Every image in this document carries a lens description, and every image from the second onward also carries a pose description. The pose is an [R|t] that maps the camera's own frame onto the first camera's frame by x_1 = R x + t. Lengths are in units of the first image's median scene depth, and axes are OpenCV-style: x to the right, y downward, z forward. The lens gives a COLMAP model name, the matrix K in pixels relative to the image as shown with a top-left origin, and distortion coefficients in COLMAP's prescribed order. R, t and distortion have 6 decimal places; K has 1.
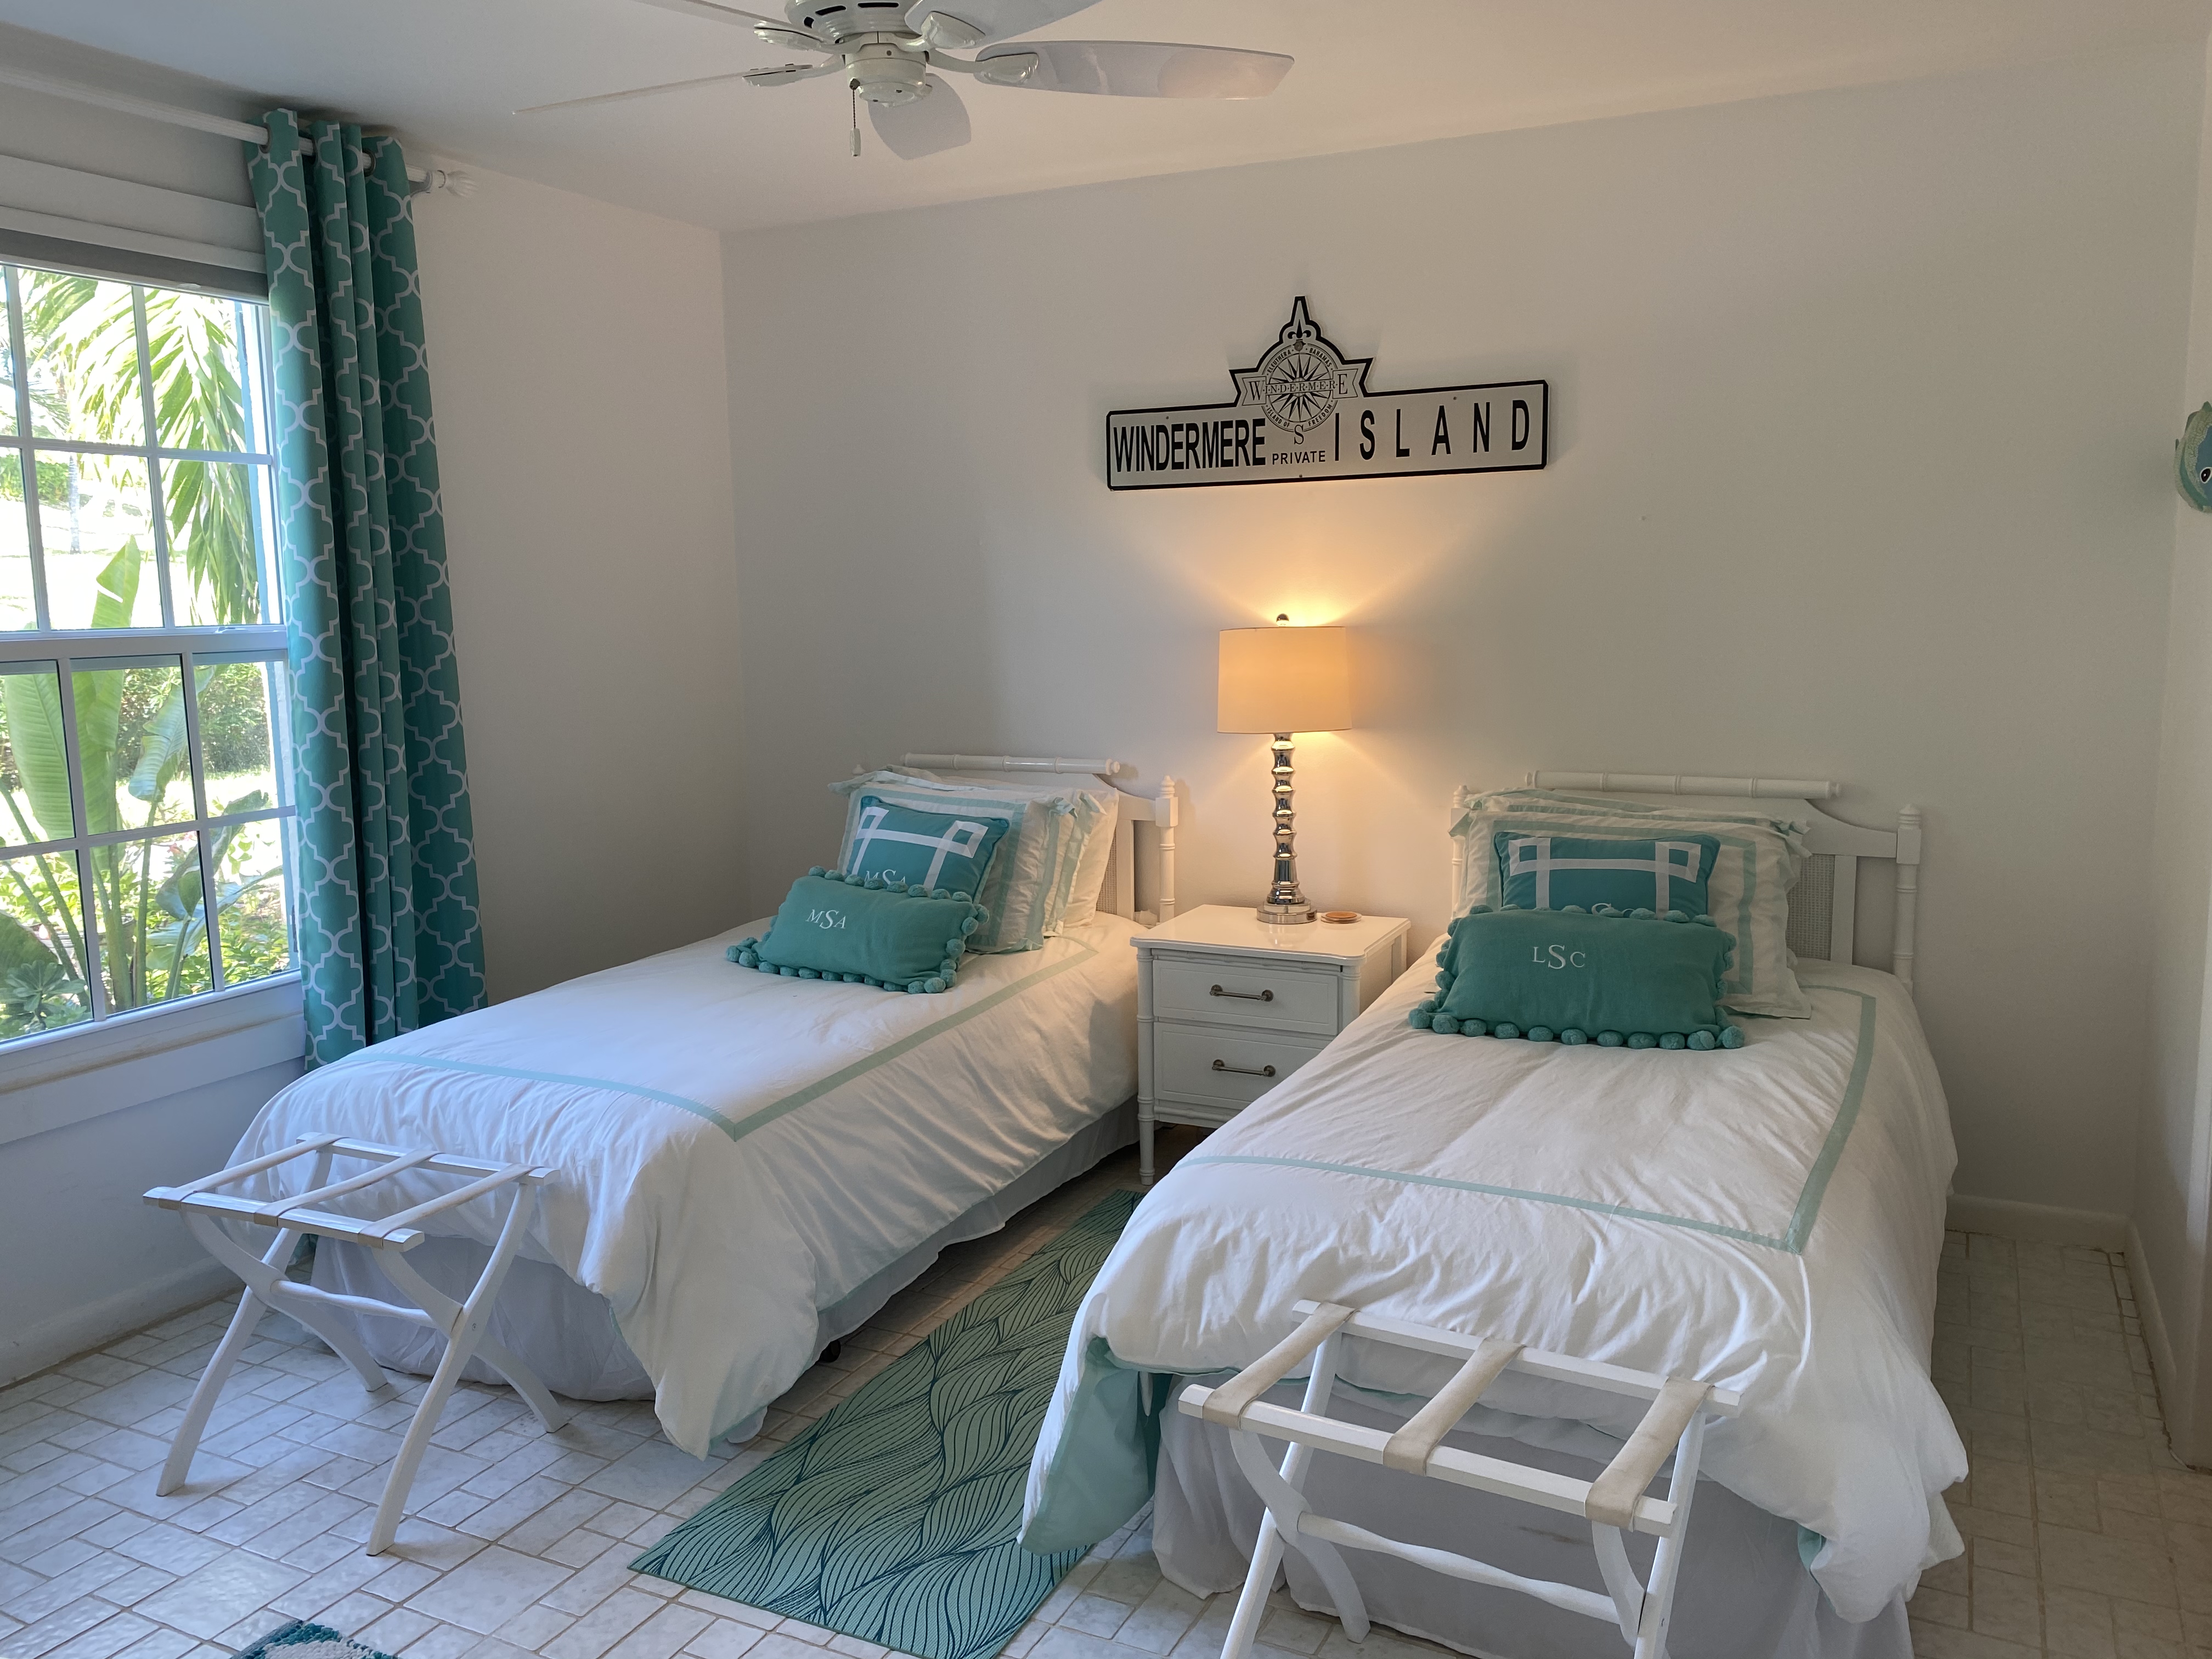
lens RADIAL K [[1658.9, 0, 1106.0], [0, 1658.9, 829.5], [0, 0, 1]] dist [0.029600, 0.000632]
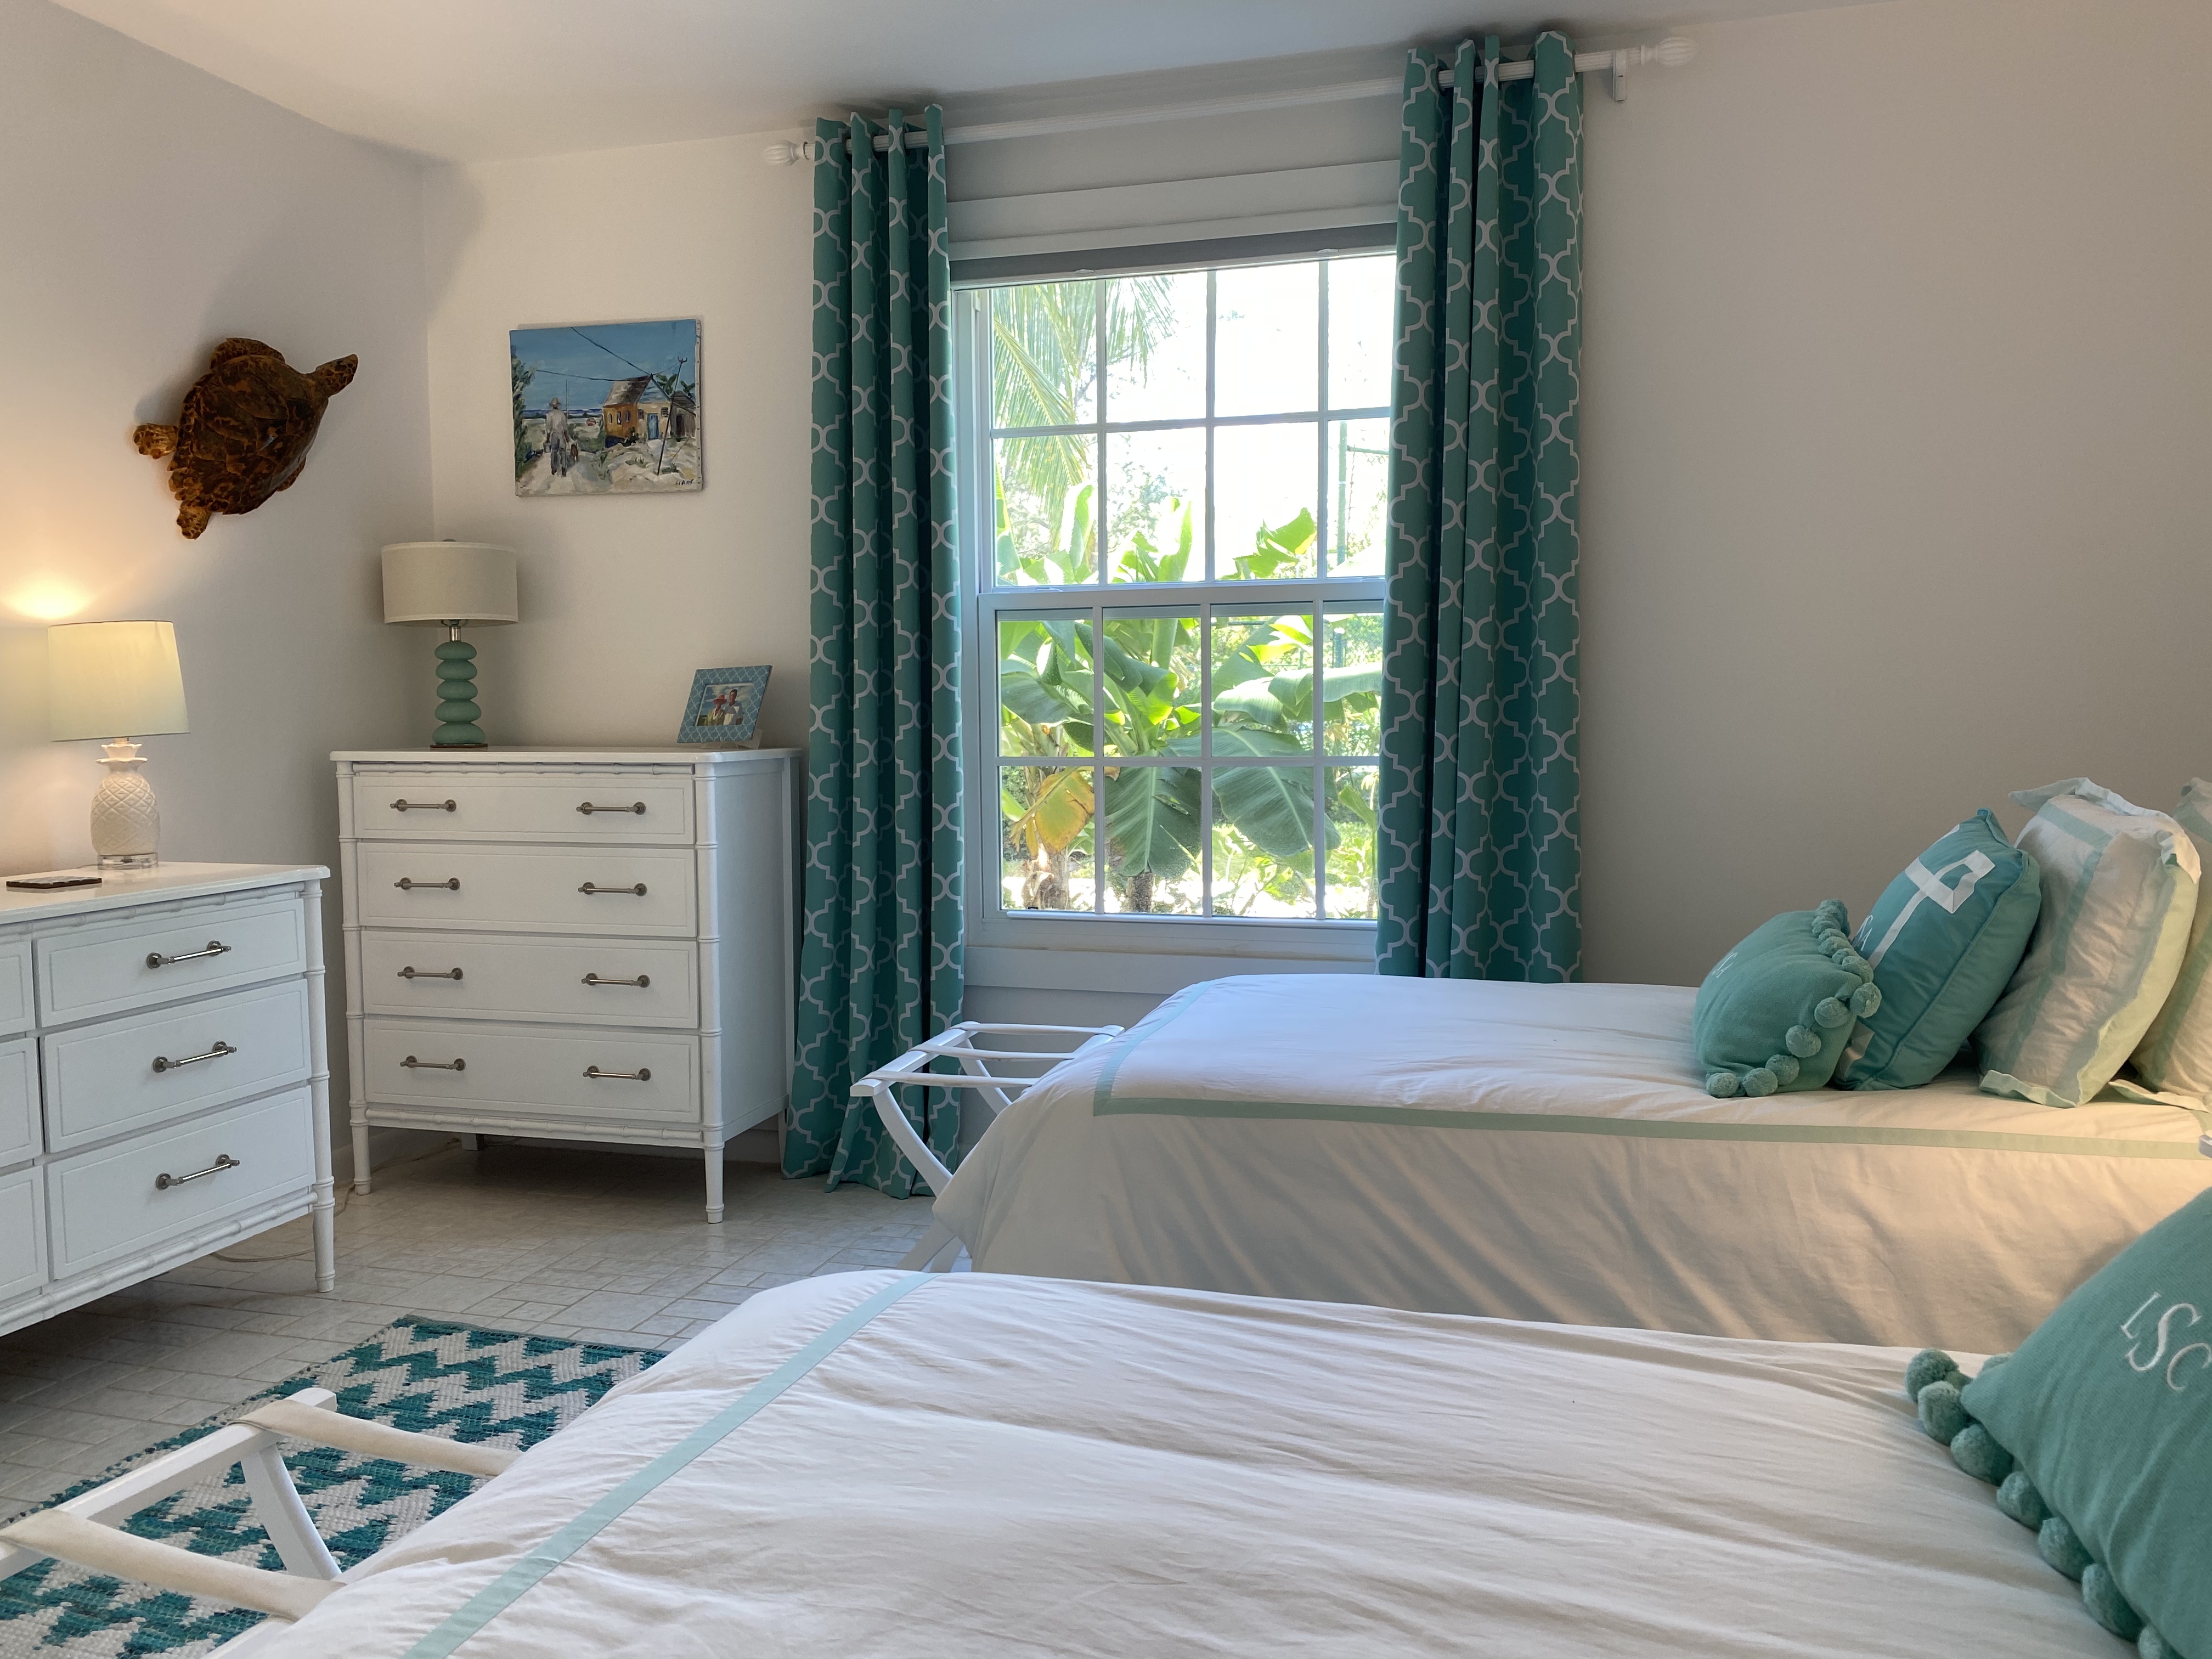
lens RADIAL K [[1711.5, 0, 1106.0], [0, 1711.5, 829.5], [0, 0, 1]] dist [-0.008972, -0.002062]
pose [[0.180840, 0.086702, -0.979683, 0.488662], [-0.134573, 0.988919, 0.062679, -0.010313], [0.974262, 0.120504, 0.190504, 0.659834]]
